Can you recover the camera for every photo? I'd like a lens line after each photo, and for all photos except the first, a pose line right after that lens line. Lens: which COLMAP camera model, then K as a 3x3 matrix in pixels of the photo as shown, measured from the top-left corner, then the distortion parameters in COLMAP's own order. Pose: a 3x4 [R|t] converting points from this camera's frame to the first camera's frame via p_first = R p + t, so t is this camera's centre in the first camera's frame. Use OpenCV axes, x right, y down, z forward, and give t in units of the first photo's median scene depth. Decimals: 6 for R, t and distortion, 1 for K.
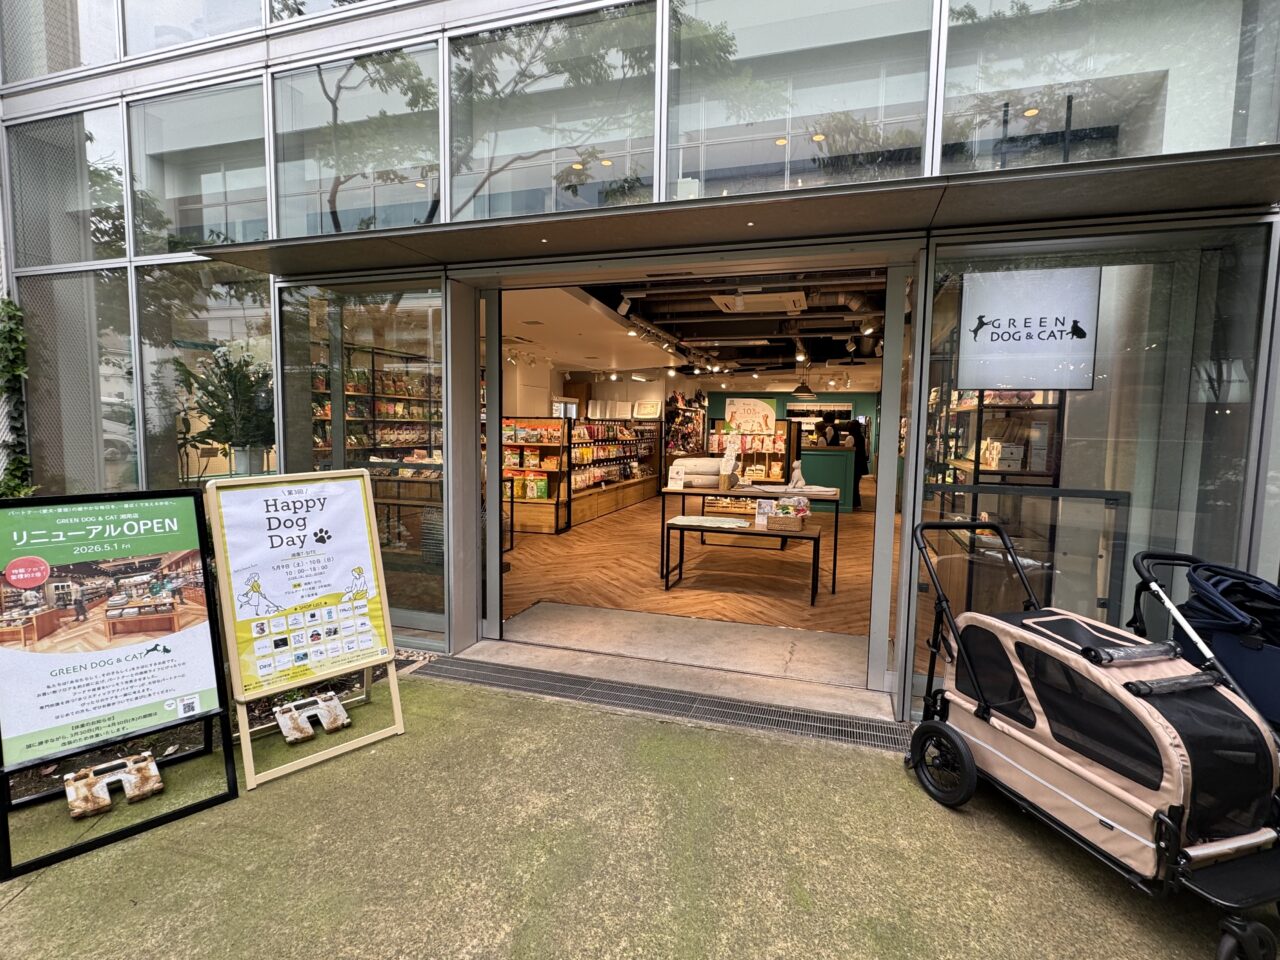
lens RADIAL K [[647.9, 0, 633.1], [0, 647.9, 485.2], [0, 0, 1]] dist [0.000646, 0.001344]
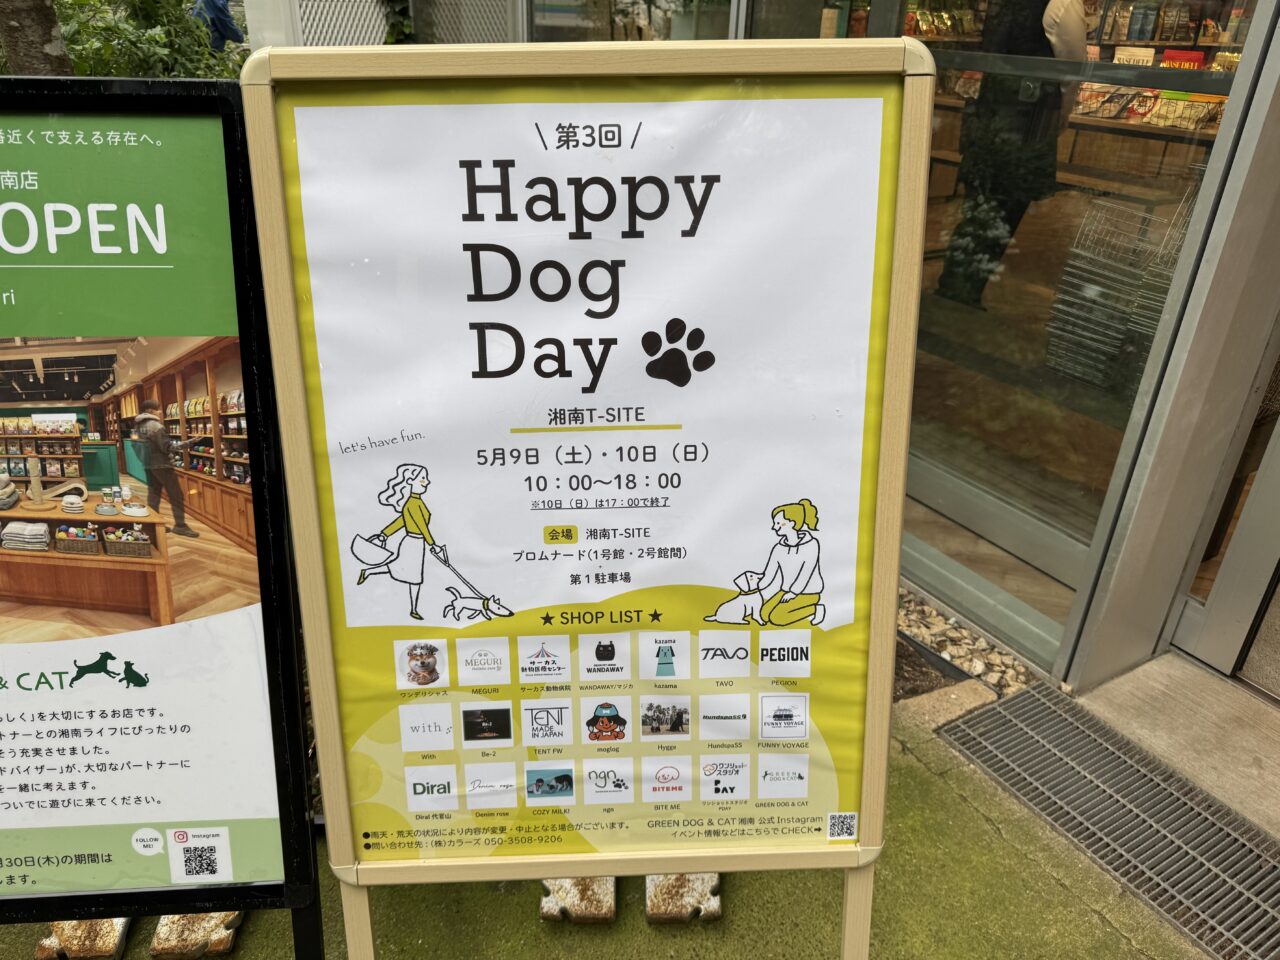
lens RADIAL K [[908.0, 0, 634.1], [0, 908.0, 483.9], [0, 0, 1]] dist [0.102649, -0.143088]
pose [[0.758456, 0.308640, -0.574008, -0.335856], [-0.079046, 0.917816, 0.389057, -0.004084], [0.646913, -0.249710, 0.720520, 0.861992]]
